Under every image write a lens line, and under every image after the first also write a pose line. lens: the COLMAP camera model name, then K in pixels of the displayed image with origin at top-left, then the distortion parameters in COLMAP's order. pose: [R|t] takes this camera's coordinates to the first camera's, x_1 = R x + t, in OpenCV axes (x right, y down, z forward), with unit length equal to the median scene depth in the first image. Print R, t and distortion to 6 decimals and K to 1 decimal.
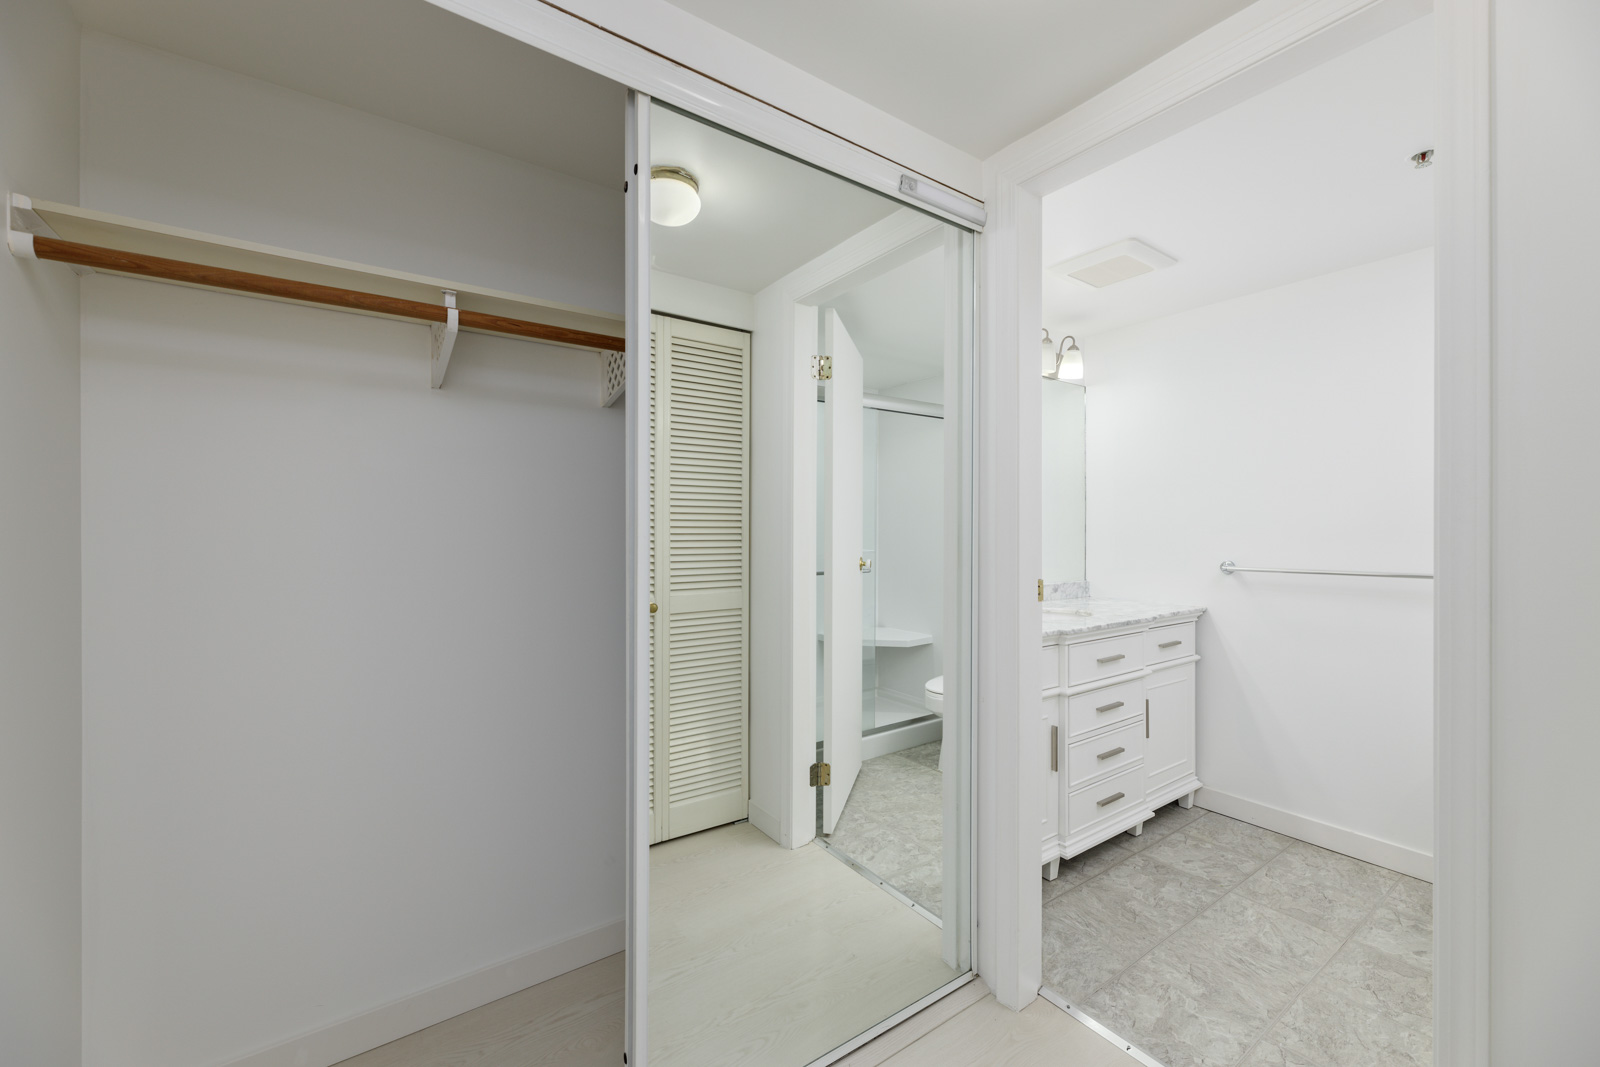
lens RADIAL K [[633.5, 0, 800.0], [0, 633.5, 533.5], [0, 0, 1]] dist [-0.000598, -0.000348]
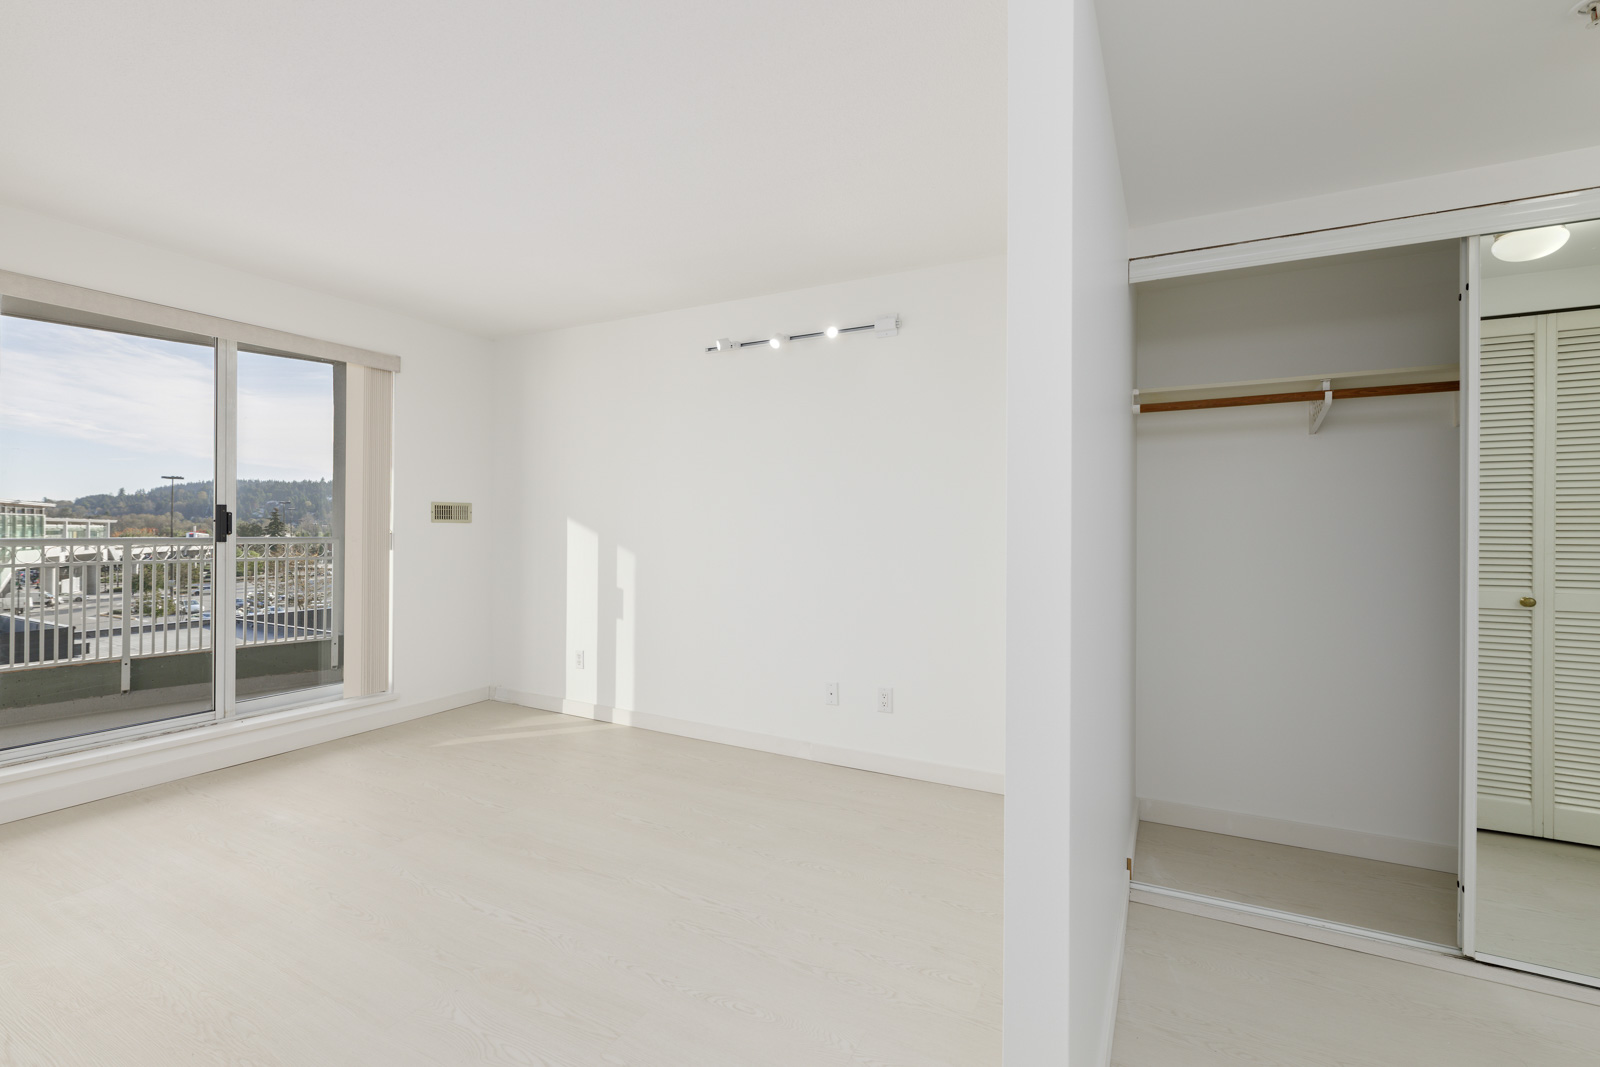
lens RADIAL K [[709.6, 0, 801.8], [0, 709.6, 527.9], [0, 0, 1]] dist [-0.000005, -0.000028]
pose [[0.454048, 0.000677, -0.890977, 0.187820], [-0.004766, 0.999987, -0.001669, 0.003158], [0.890965, 0.005004, 0.454045, -0.419223]]
